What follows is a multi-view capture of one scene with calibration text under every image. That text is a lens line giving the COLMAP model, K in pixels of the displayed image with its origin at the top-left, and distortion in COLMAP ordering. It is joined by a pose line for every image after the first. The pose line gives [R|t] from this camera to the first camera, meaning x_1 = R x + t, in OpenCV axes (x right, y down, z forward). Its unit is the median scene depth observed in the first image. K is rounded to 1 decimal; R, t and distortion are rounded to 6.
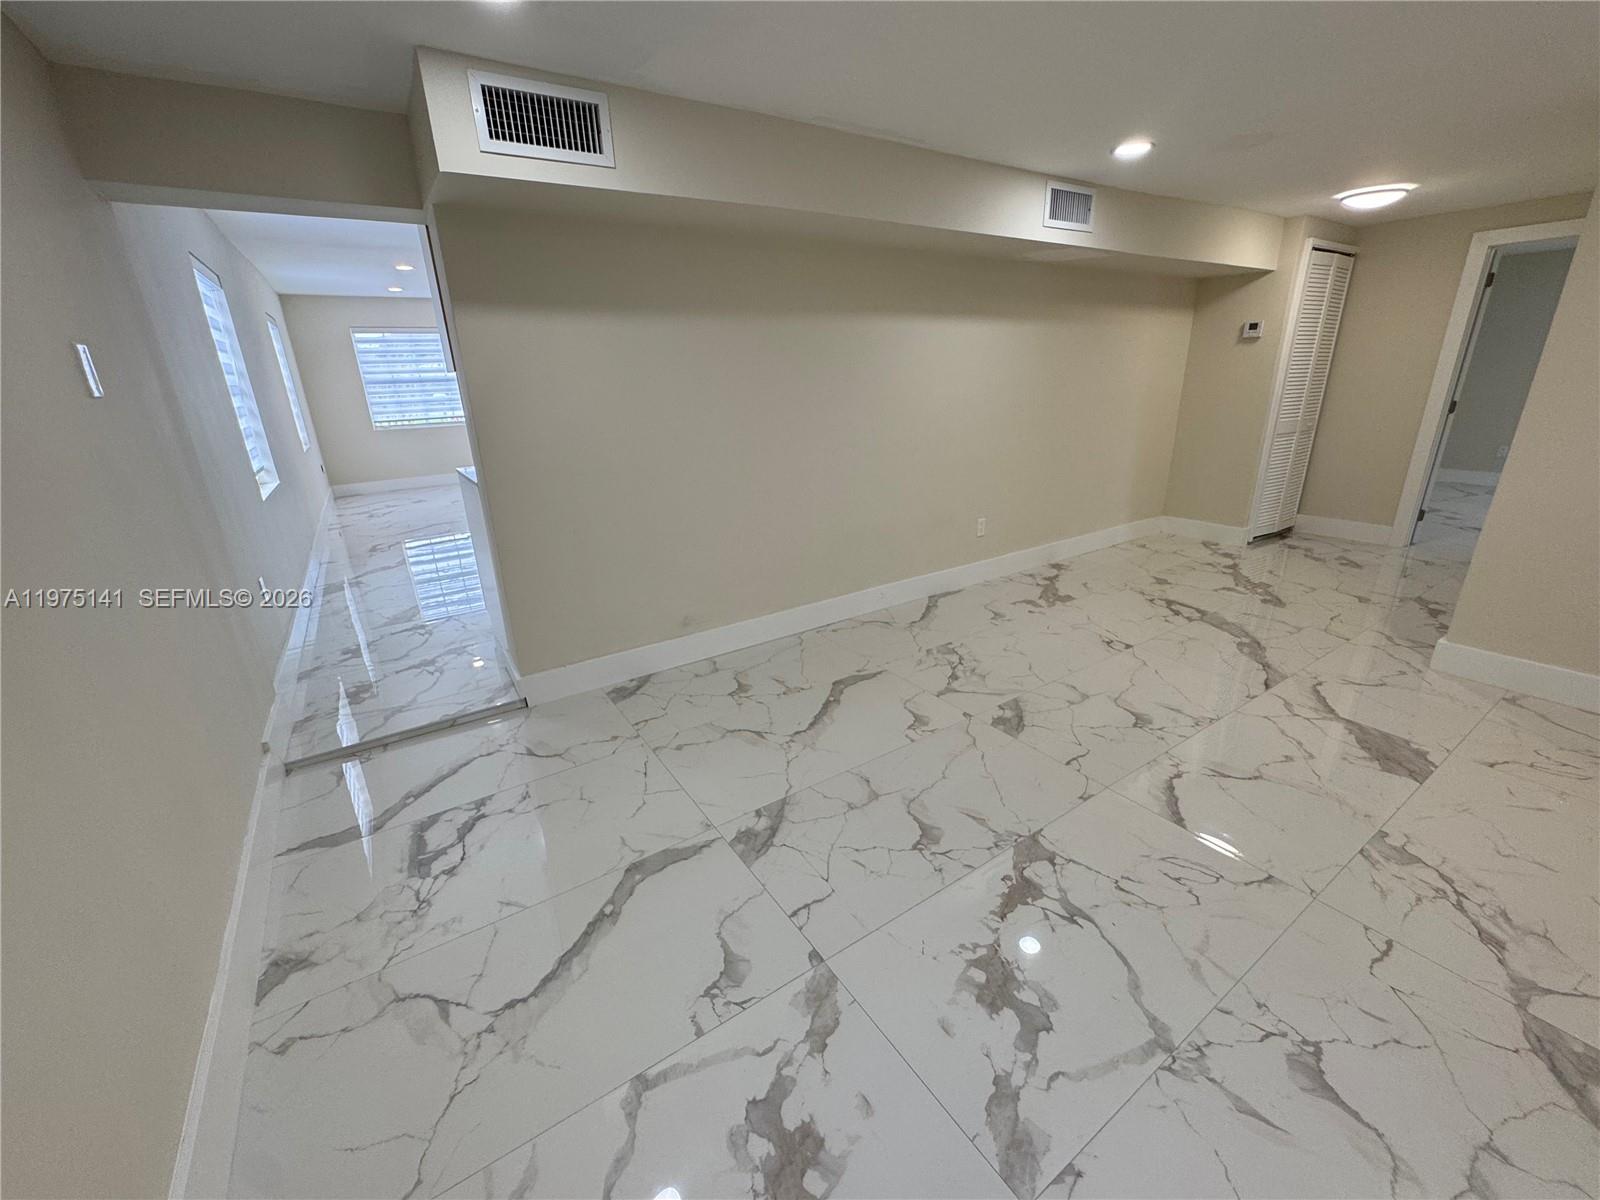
lens RADIAL K [[640.0, 0, 798.5], [0, 640.0, 596.6], [0, 0, 1]] dist [-0.003647, 0.000477]
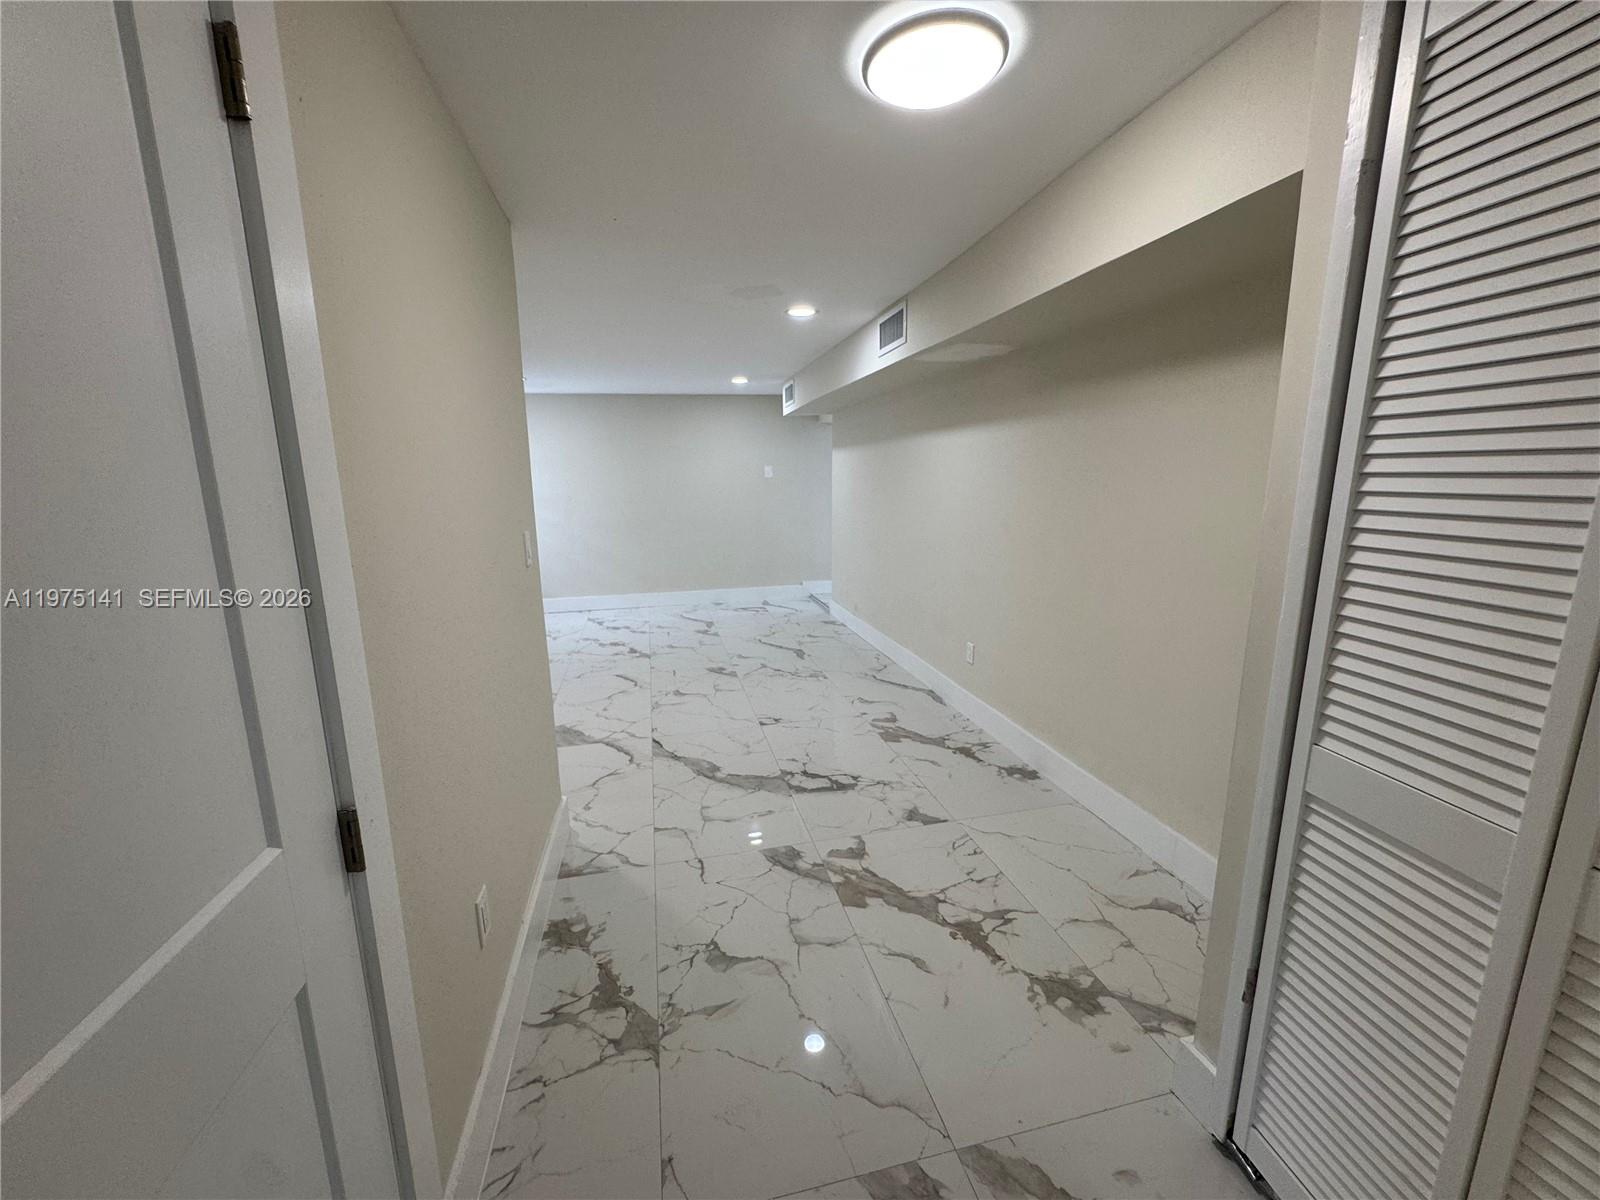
lens RADIAL K [[640.0, 0, 801.2], [0, 640.0, 604.6], [0, 0, 1]] dist [-0.003647, 0.000477]
pose [[-0.345806, 0.217646, -0.912715, 1.889088], [-0.291033, 0.899874, 0.324849, -0.632011], [0.892031, 0.377964, -0.247839, 1.623385]]
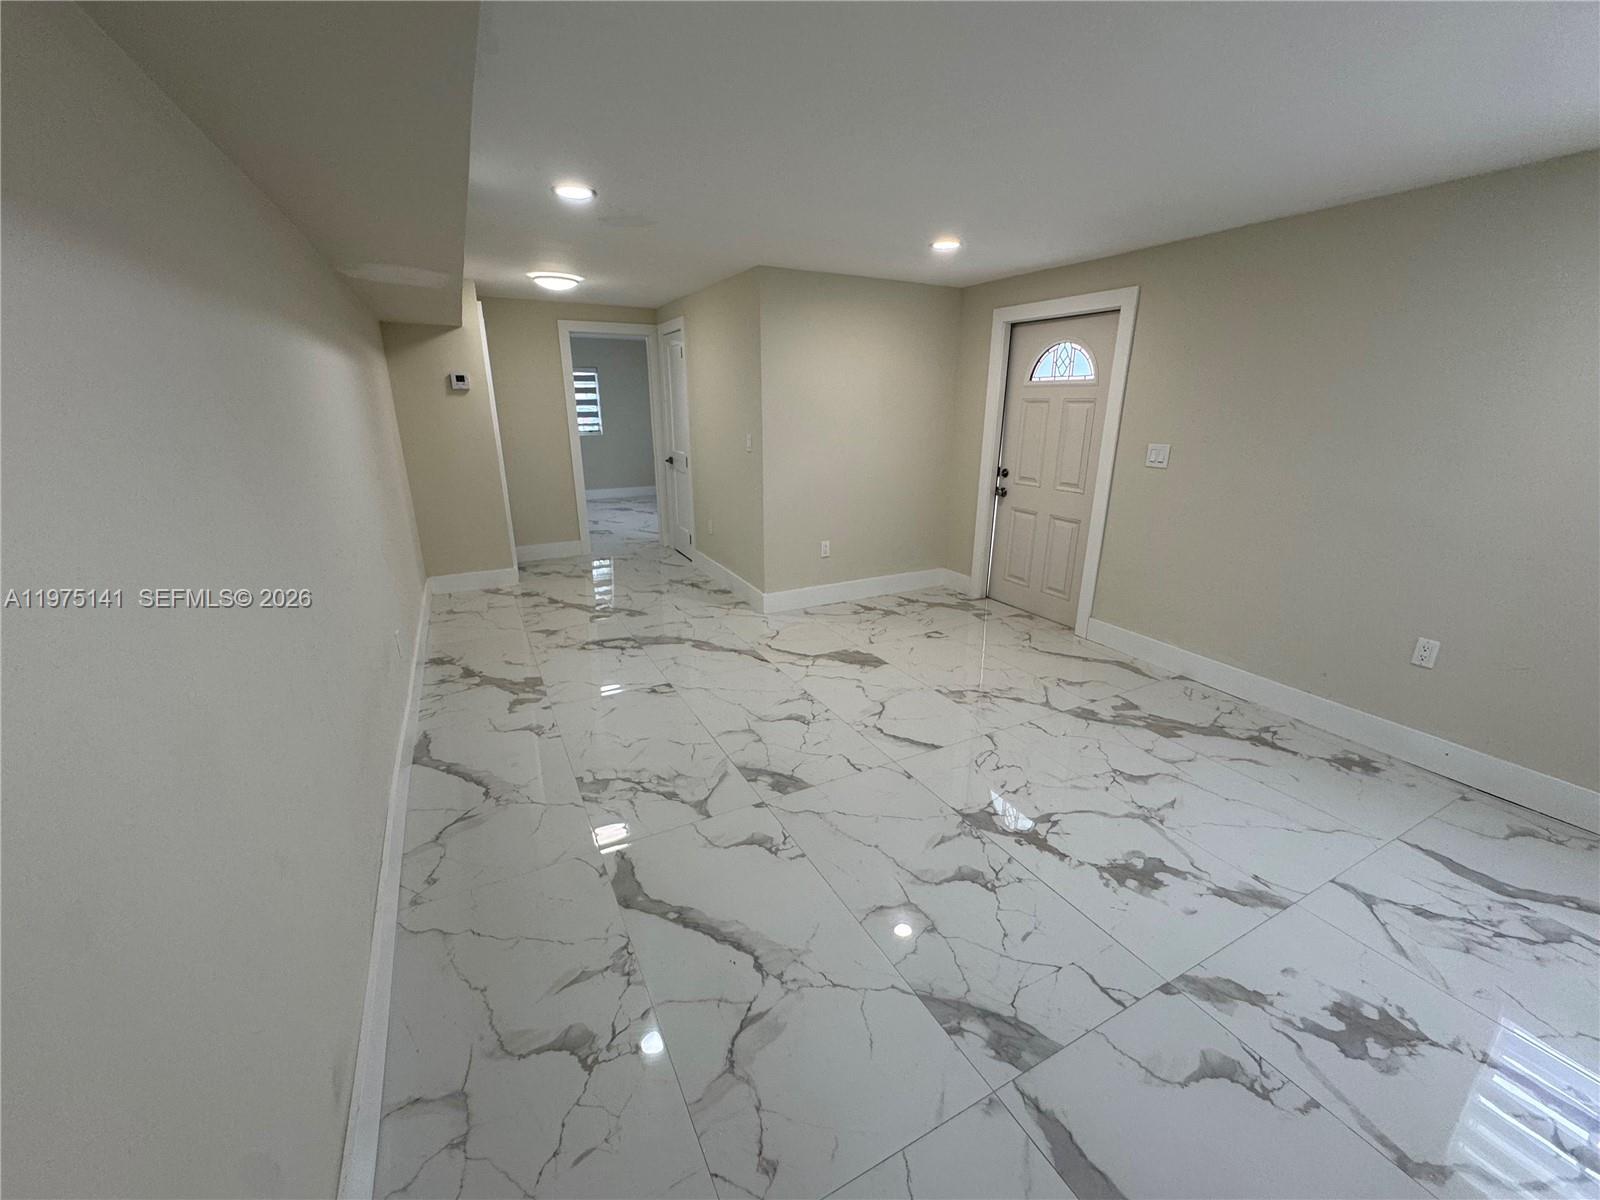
lens RADIAL K [[640.0, 0, 797.5], [0, 640.0, 599.9], [0, 0, 1]] dist [-0.003647, 0.000477]
pose [[0.106875, -0.268452, 0.957346, -0.530747], [0.327224, 0.918719, 0.221090, -0.268879], [-0.938884, 0.289637, 0.186032, 0.740196]]
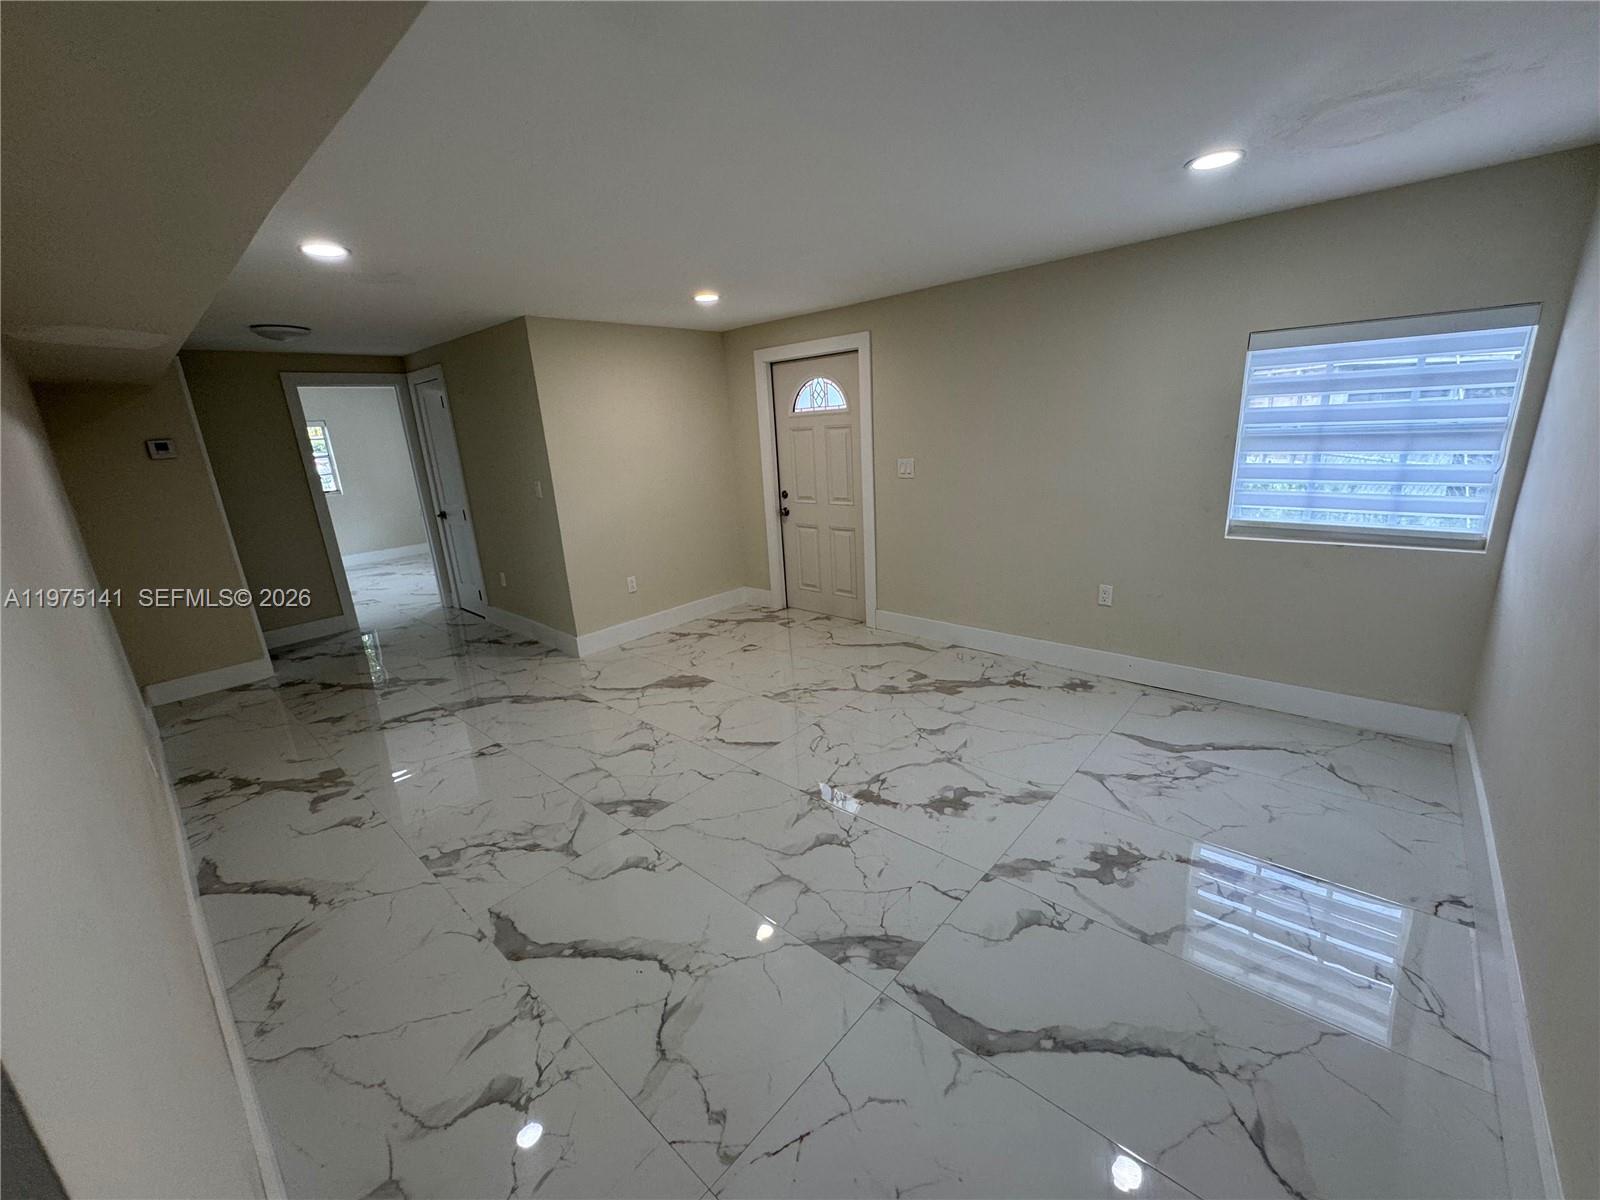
lens RADIAL K [[640.0, 0, 797.9], [0, 640.0, 601.6], [0, 0, 1]] dist [-0.003647, 0.000477]
pose [[-0.241359, -0.218621, 0.945489, -0.627104], [0.386684, 0.871941, 0.300325, -0.301716], [-0.890068, 0.438092, -0.125914, 0.789078]]
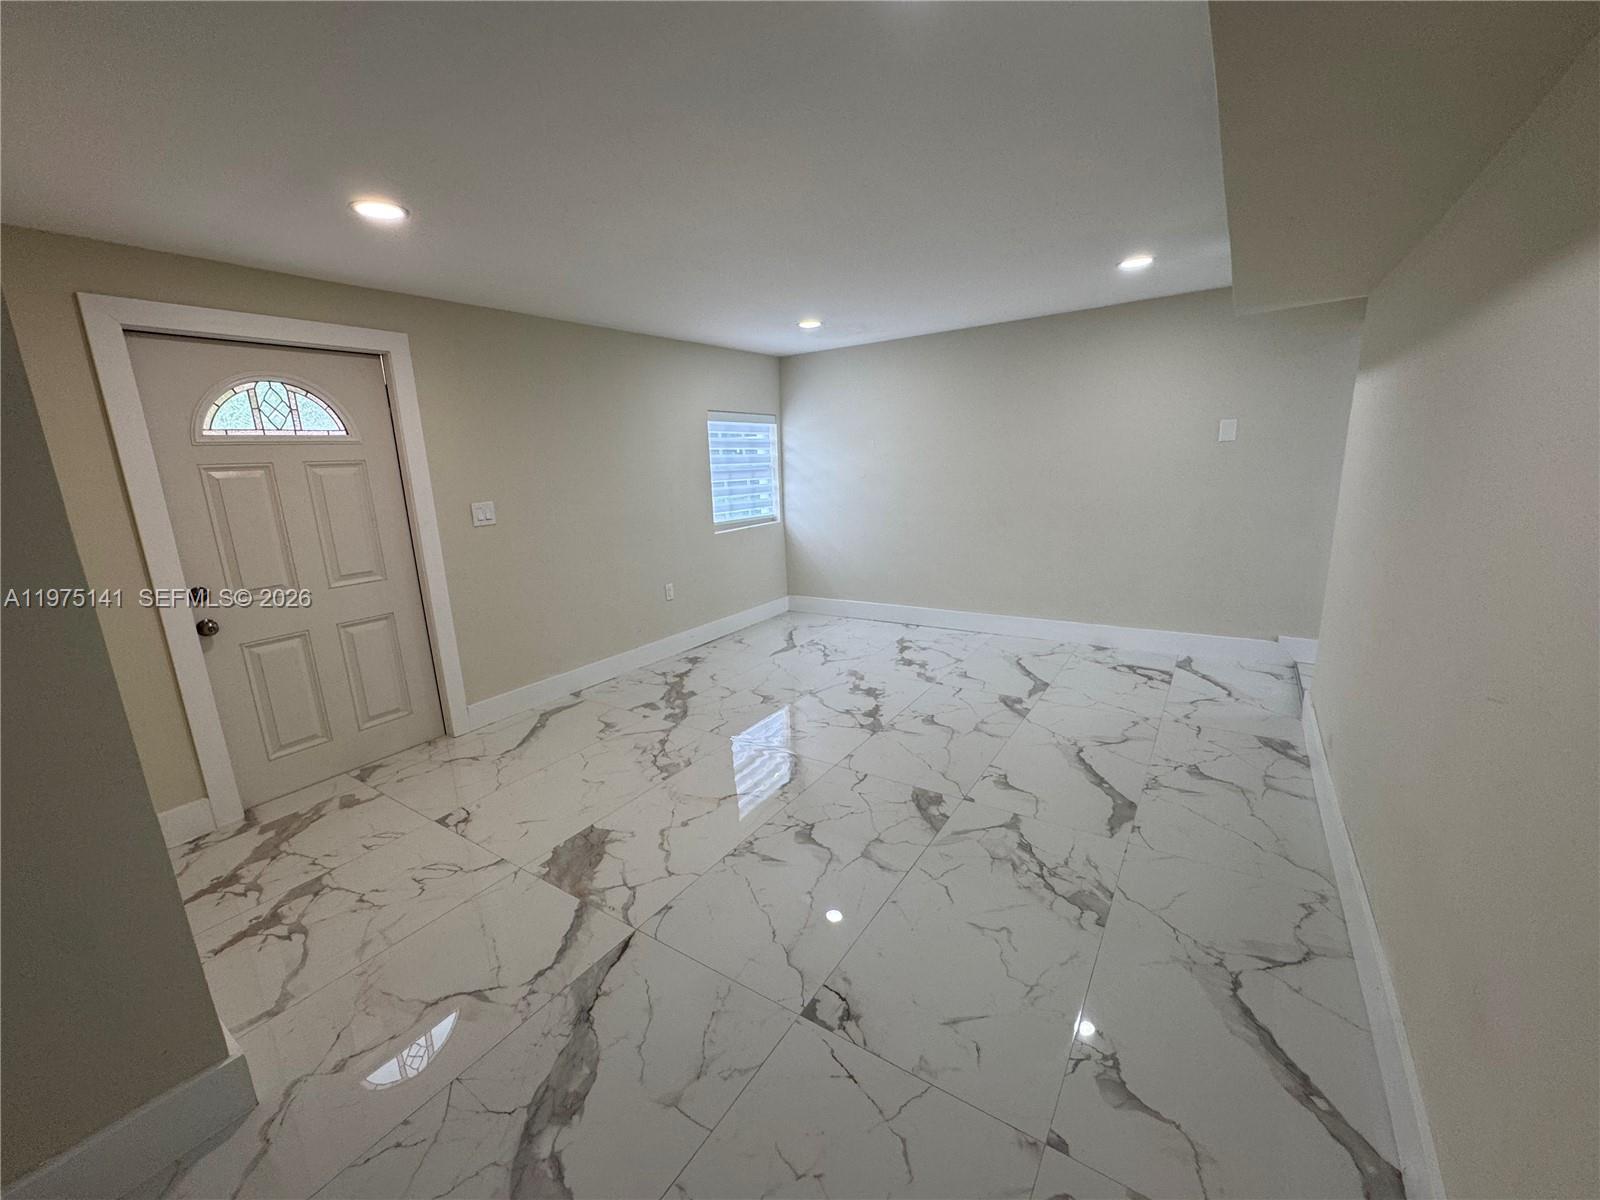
lens RADIAL K [[640.0, 0, 798.7], [0, 640.0, 604.5], [0, 0, 1]] dist [-0.003647, 0.000477]
pose [[-0.920110, 0.151514, -0.361166, 0.847756], [-0.064909, 0.850399, 0.522118, -0.582203], [0.386244, 0.503850, -0.772626, 1.577487]]
